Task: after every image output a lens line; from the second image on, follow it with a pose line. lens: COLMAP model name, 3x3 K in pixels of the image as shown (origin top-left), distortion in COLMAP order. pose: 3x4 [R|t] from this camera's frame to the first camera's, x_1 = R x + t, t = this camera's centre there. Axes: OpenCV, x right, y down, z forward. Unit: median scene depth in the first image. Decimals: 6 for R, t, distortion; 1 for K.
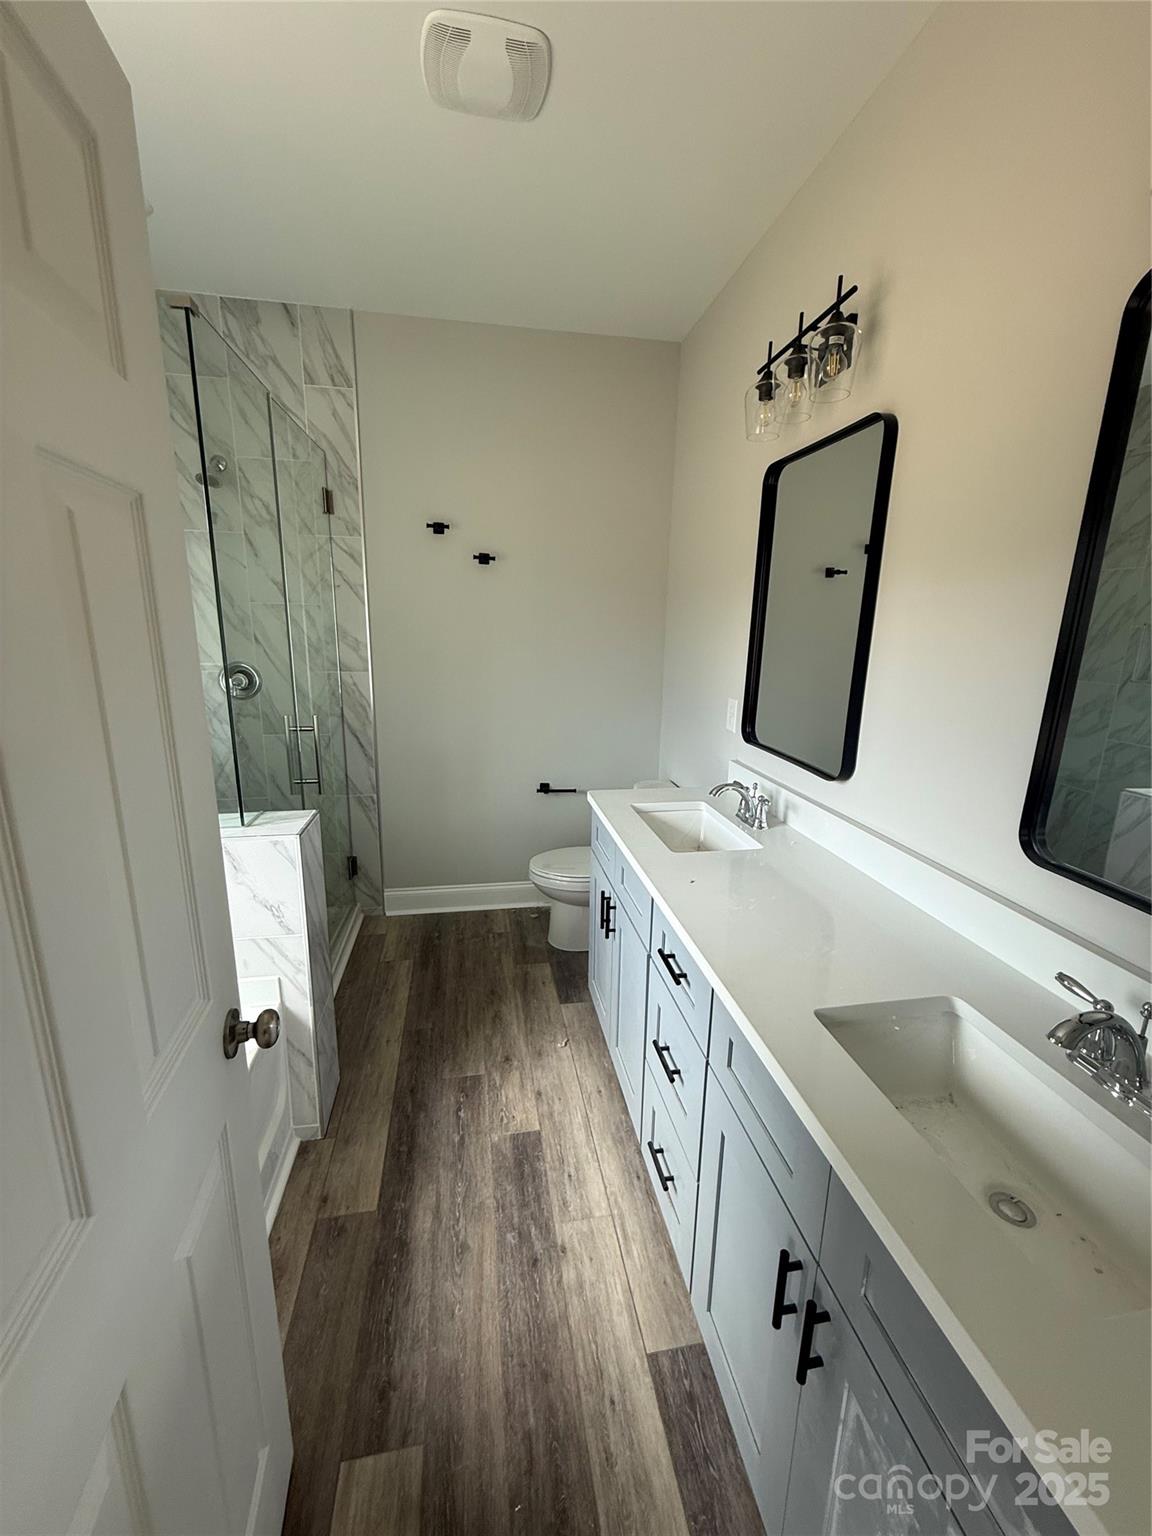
lens RADIAL K [[614.4, 0, 578.5], [0, 614.4, 764.9], [0, 0, 1]] dist [-0.000989, -0.000157]
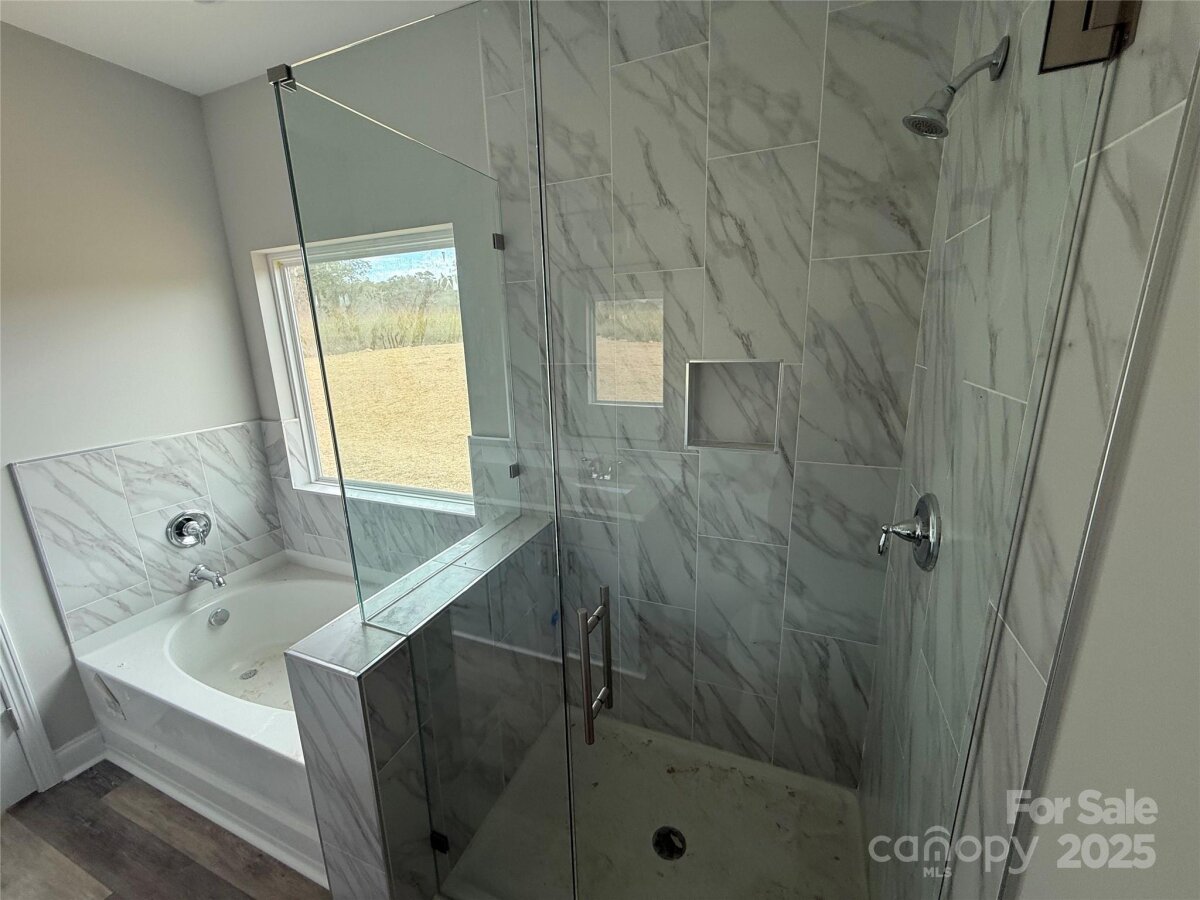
lens RADIAL K [[480.0, 0, 601.3], [0, 480.0, 451.2], [0, 0, 1]] dist [-0.000989, -0.000157]
pose [[-0.535300, 0.195674, -0.821684, -0.111218], [-0.181397, 0.923468, 0.338087, -0.292649], [0.824954, 0.330029, -0.458838, 0.982446]]
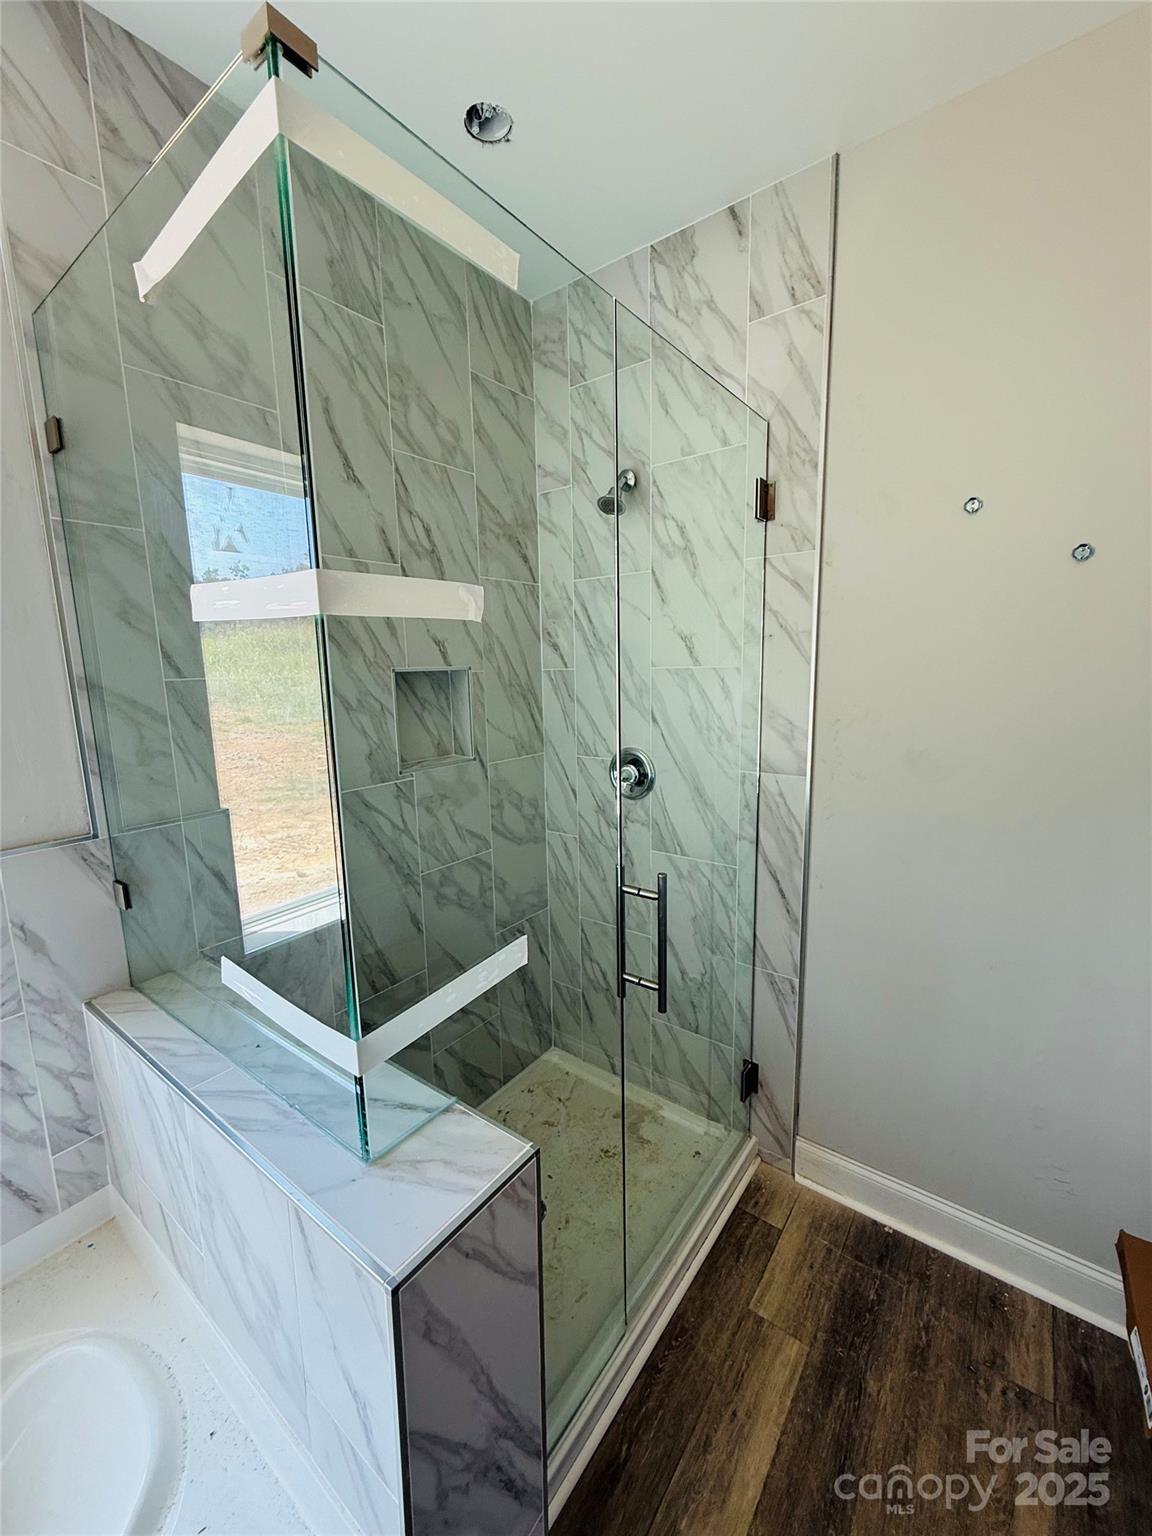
lens RADIAL K [[614.4, 0, 576.0], [0, 614.4, 764.7], [0, 0, 1]] dist [-0.000989, -0.000157]
pose [[0.683533, 0.082278, -0.725267, -0.073023], [-0.134507, 0.990808, -0.014366, -0.134855], [0.717419, 0.107373, 0.688317, 0.473590]]
